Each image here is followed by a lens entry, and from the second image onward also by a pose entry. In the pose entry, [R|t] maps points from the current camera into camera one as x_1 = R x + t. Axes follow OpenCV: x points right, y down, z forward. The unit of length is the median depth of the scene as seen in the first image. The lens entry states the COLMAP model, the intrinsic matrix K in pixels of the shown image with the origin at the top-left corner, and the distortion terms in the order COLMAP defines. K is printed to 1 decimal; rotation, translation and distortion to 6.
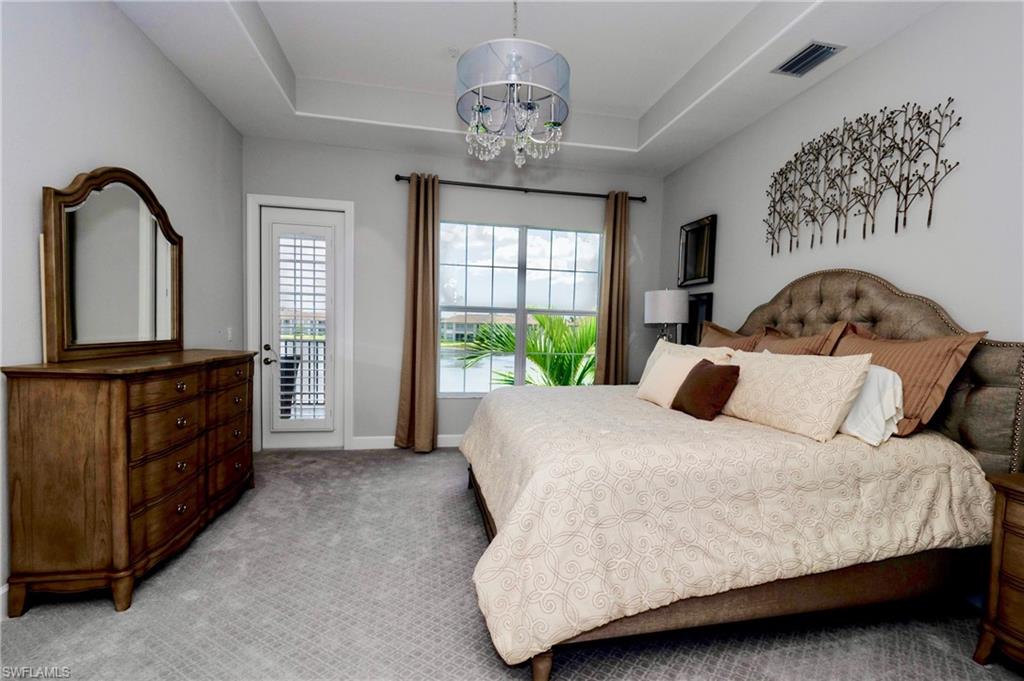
lens RADIAL K [[457.2, 0, 512.0], [0, 457.2, 340.5], [0, 0, 1]] dist [-0.002723, -0.000018]
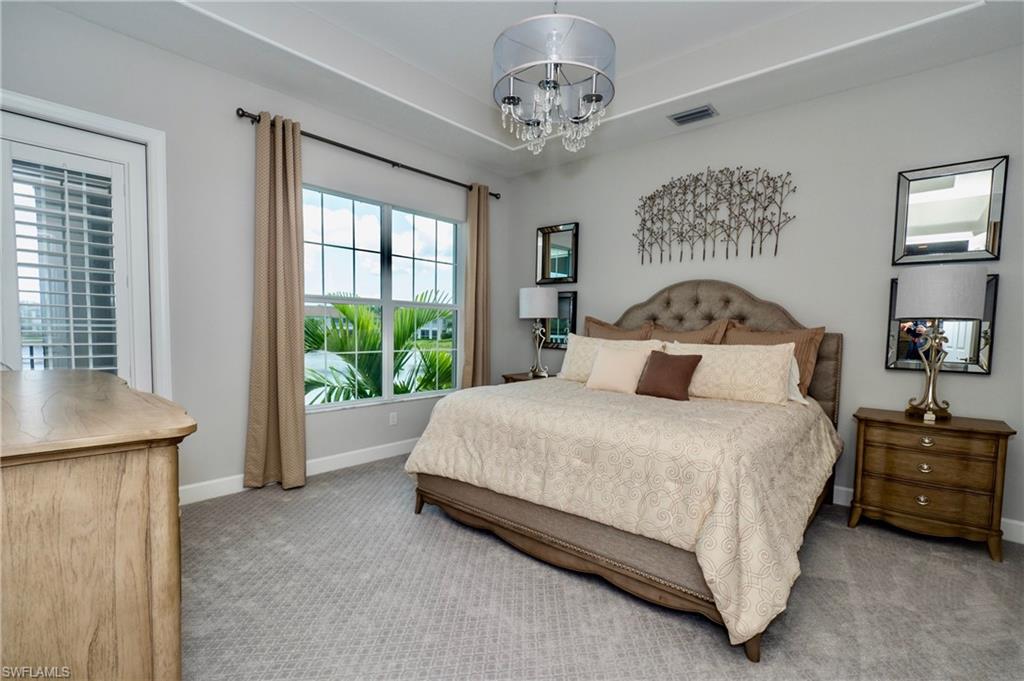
lens RADIAL K [[467.8, 0, 512.0], [0, 467.8, 340.5], [0, 0, 1]] dist [-0.001132, -0.000984]
pose [[0.792368, -0.029877, 0.609312, -0.553127], [0.016699, 0.999488, 0.027293, -0.022251], [-0.609815, -0.011451, 0.792461, 0.241383]]
